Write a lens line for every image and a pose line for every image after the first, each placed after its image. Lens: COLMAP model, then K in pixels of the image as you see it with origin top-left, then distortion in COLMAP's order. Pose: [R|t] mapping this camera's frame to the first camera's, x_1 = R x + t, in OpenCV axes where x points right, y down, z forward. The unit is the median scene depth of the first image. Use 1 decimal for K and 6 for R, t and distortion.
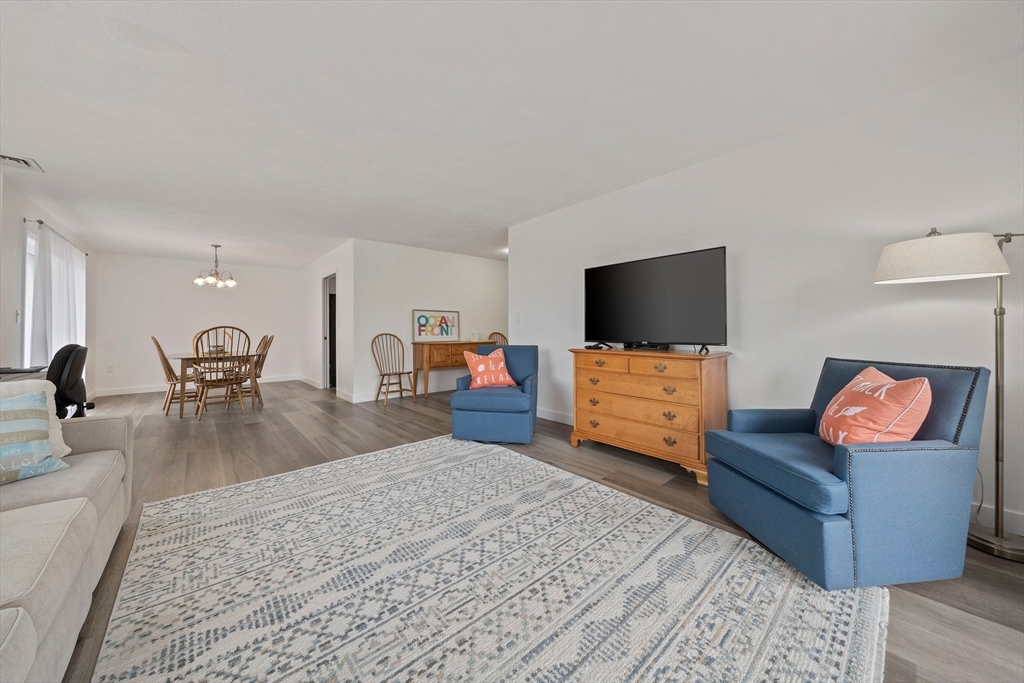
lens RADIAL K [[359.5, 0, 509.0], [0, 359.5, 322.5], [0, 0, 1]] dist [-0.004361, -0.000152]
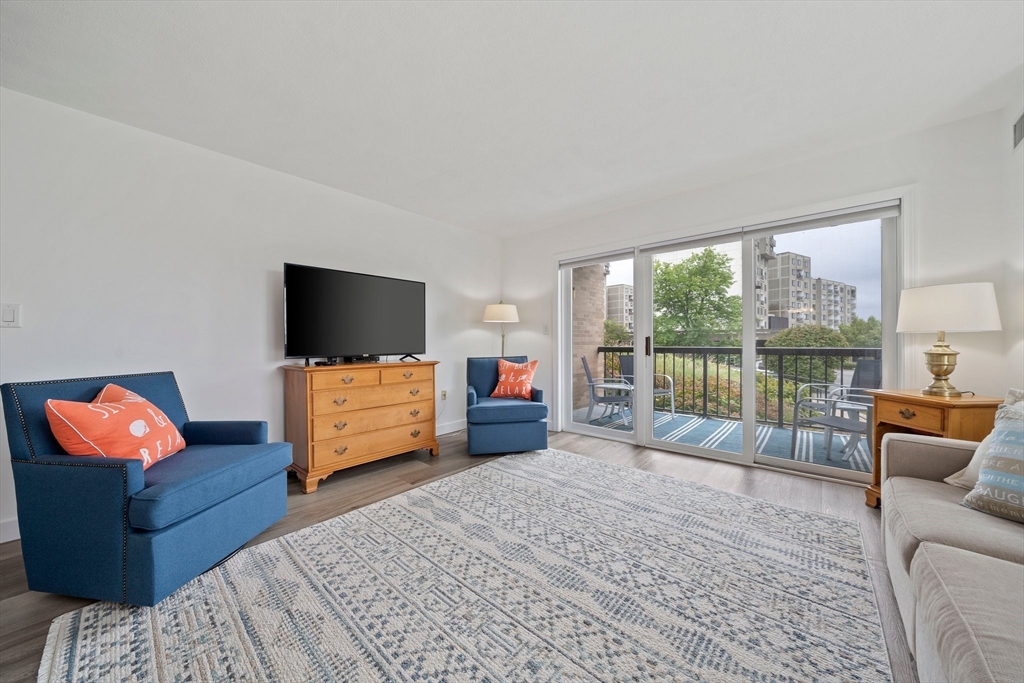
lens RADIAL K [[350.7, 0, 502.4], [0, 350.7, 342.6], [0, 0, 1]] dist [-0.004588, -0.000103]
pose [[-0.113790, 0.006128, 0.993486, -0.868655], [-0.014748, 0.999860, -0.007857, 0.028258], [-0.993395, -0.015546, -0.113684, 0.946610]]
